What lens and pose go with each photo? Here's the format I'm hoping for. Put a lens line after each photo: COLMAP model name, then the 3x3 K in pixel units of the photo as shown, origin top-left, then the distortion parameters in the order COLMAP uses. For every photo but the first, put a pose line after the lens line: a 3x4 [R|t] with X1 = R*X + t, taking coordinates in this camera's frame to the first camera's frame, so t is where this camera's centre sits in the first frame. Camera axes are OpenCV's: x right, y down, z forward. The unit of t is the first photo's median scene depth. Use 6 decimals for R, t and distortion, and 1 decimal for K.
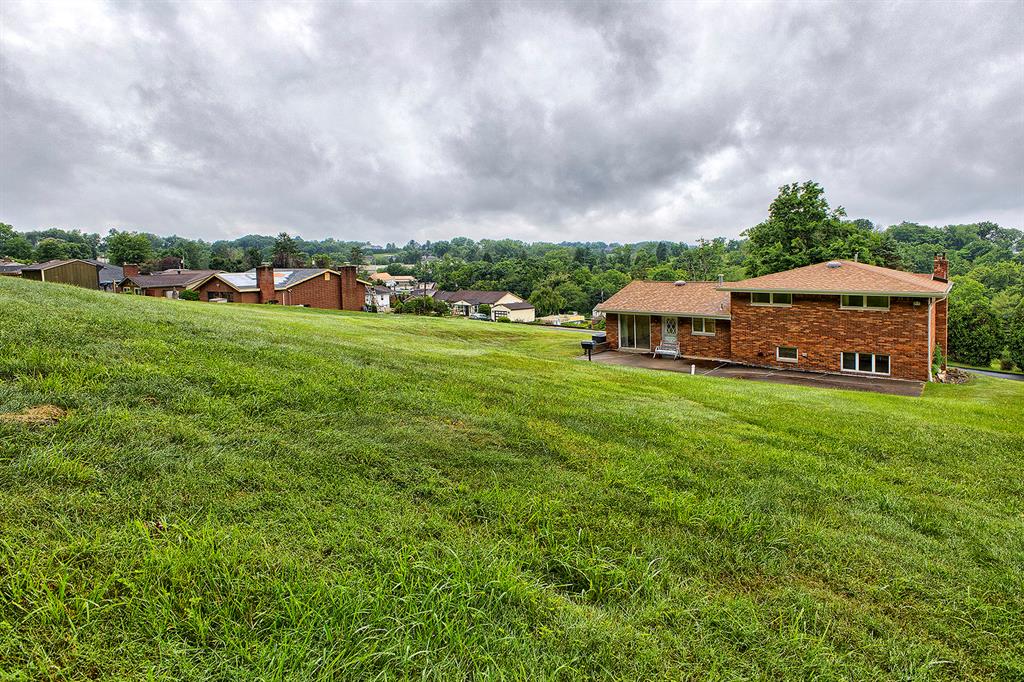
lens RADIAL K [[599.6, 0, 511.6], [0, 599.6, 267.3], [0, 0, 1]] dist [0.001889, 0.000173]
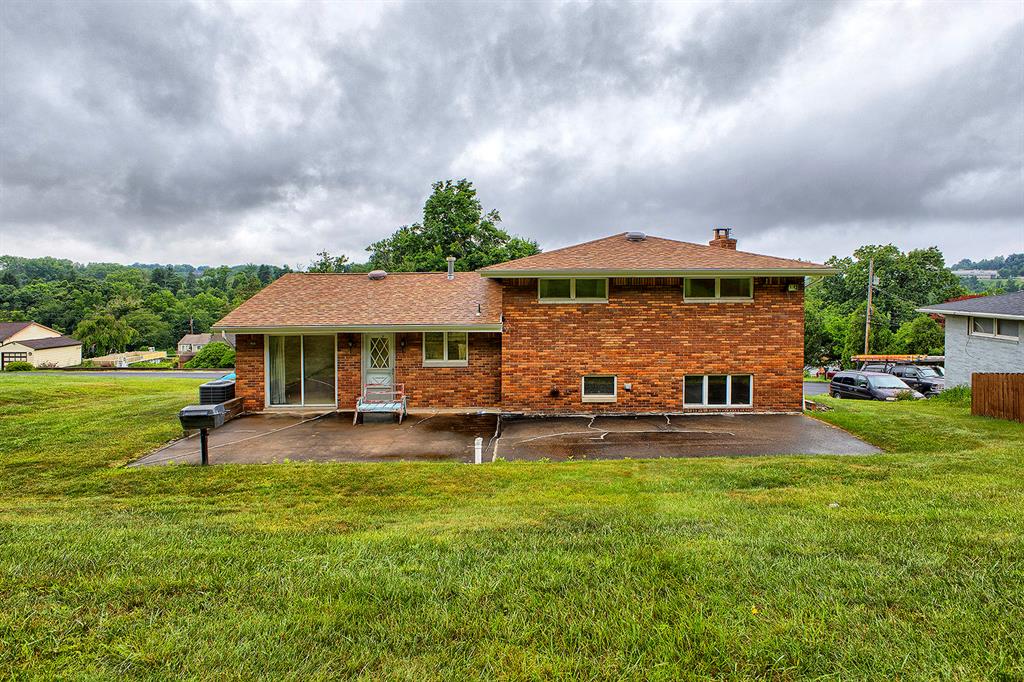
lens RADIAL K [[599.6, 0, 511.6], [0, 599.6, 267.3], [0, 0, 1]] dist [0.001889, 0.000173]
pose [[0.798308, 0.017798, 0.601986, 0.024734], [0.010734, 0.998984, -0.043770, 0.024261], [-0.602154, 0.041403, 0.797306, 0.259270]]
